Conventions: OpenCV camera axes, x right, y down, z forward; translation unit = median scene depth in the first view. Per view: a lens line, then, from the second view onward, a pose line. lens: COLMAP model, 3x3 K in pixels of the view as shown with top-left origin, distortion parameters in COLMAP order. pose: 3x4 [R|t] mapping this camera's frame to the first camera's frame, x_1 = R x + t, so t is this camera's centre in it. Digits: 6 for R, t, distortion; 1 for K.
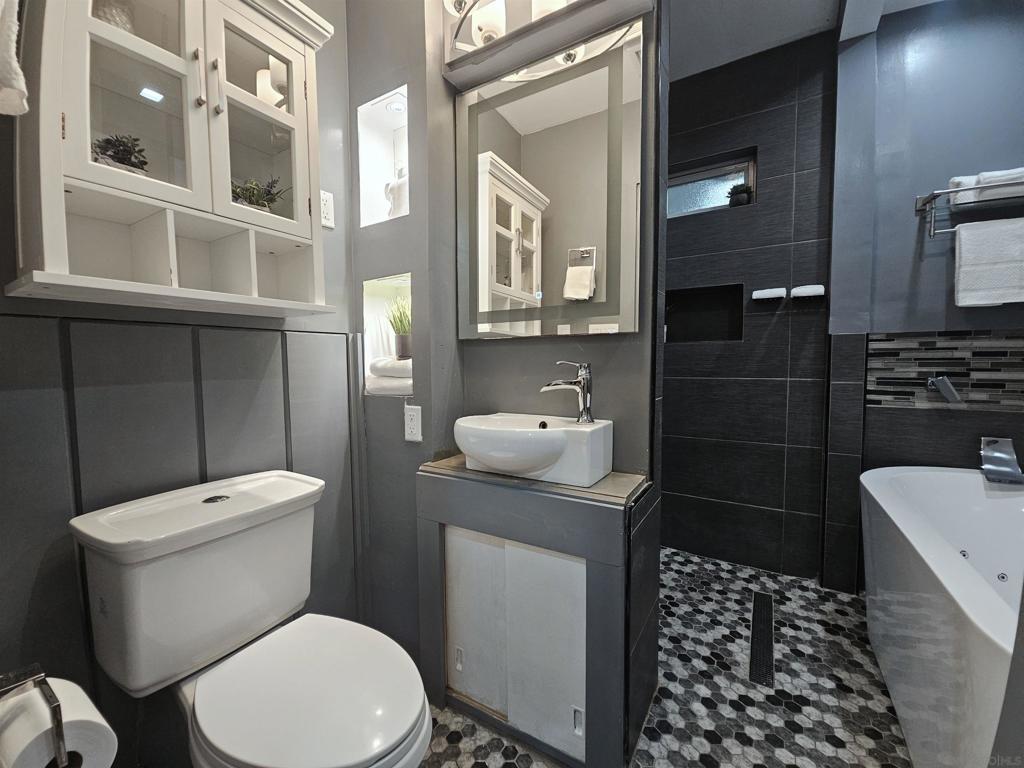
lens RADIAL K [[418.7, 0, 512.1], [0, 418.7, 386.3], [0, 0, 1]] dist [0.003801, -0.004416]
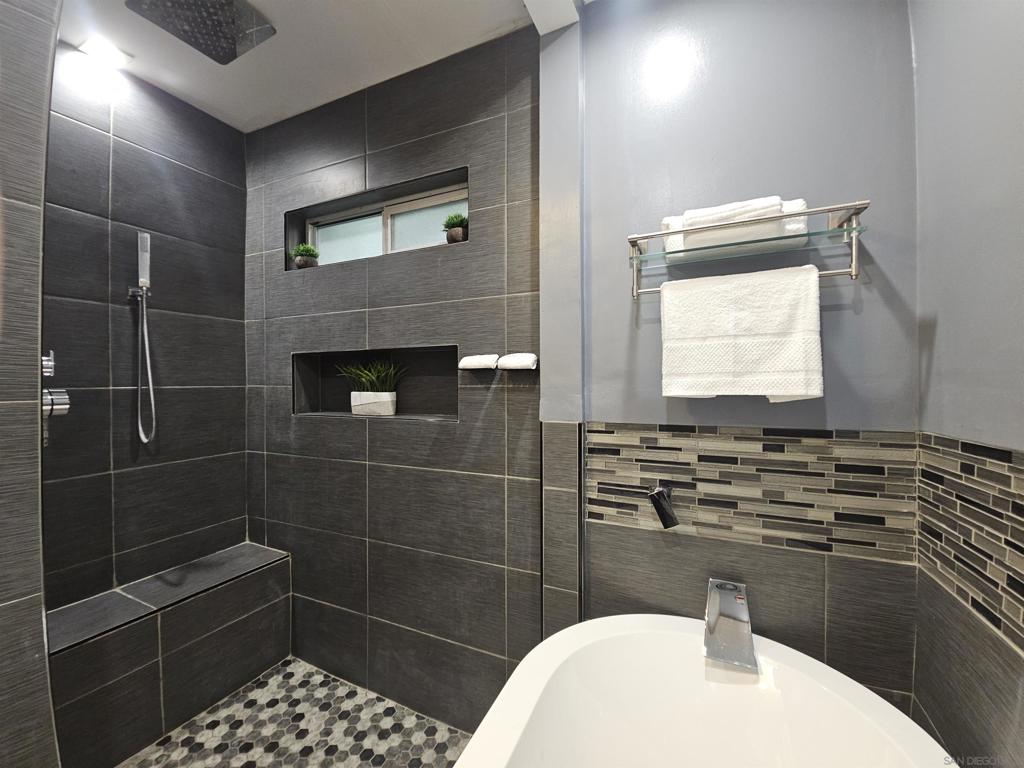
lens RADIAL K [[418.7, 0, 505.5], [0, 418.7, 386.6], [0, 0, 1]] dist [0.003801, -0.004416]
pose [[0.993390, 0.001292, 0.114777, 0.622604], [0.004847, 0.998572, -0.053196, -0.148136], [-0.114682, 0.053400, 0.991966, 0.283853]]
